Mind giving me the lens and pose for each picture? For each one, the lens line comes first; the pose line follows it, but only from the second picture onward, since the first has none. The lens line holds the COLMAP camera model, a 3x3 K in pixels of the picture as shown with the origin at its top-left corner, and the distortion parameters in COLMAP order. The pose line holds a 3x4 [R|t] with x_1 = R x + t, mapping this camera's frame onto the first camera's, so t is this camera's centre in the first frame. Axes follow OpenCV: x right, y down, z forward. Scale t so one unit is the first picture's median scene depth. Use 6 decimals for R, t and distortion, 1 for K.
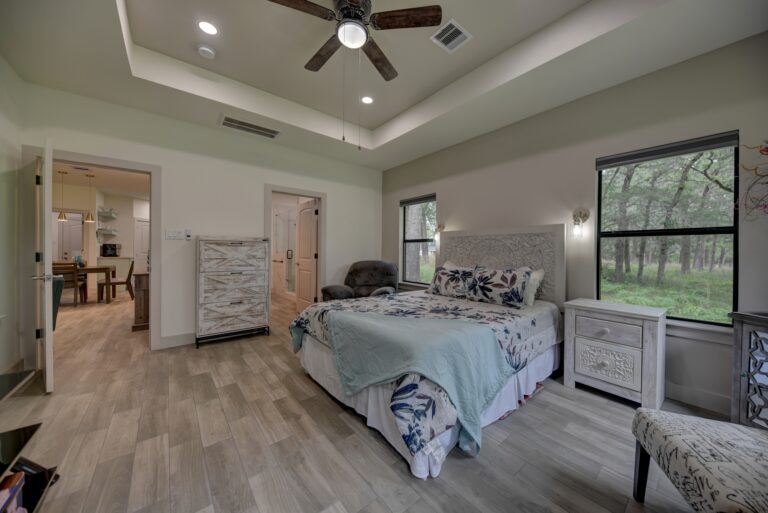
lens RADIAL K [[266.1, 0, 394.7], [0, 266.1, 252.3], [0, 0, 1]] dist [0.013088, -0.007436]
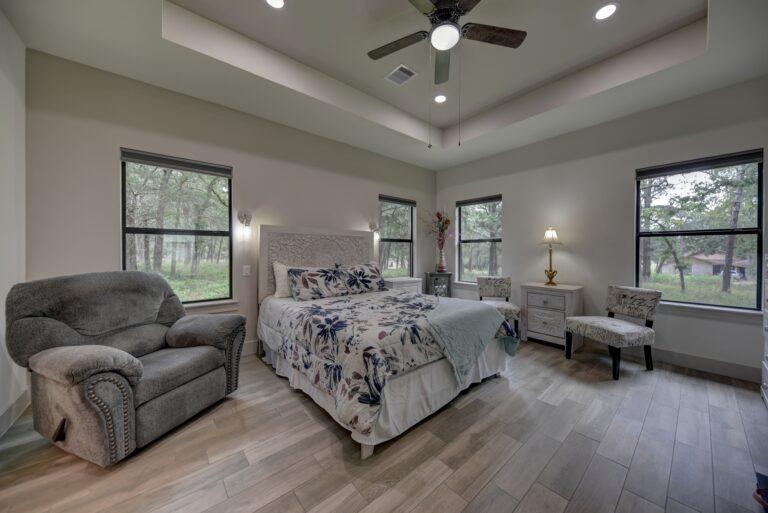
lens RADIAL K [[266.1, 0, 394.7], [0, 266.1, 252.3], [0, 0, 1]] dist [0.013088, -0.007436]
pose [[-0.023243, -0.011534, 0.999663, -0.888836], [0.002303, 0.999930, 0.011591, -0.008206], [-0.999727, 0.002572, -0.023215, 0.919076]]
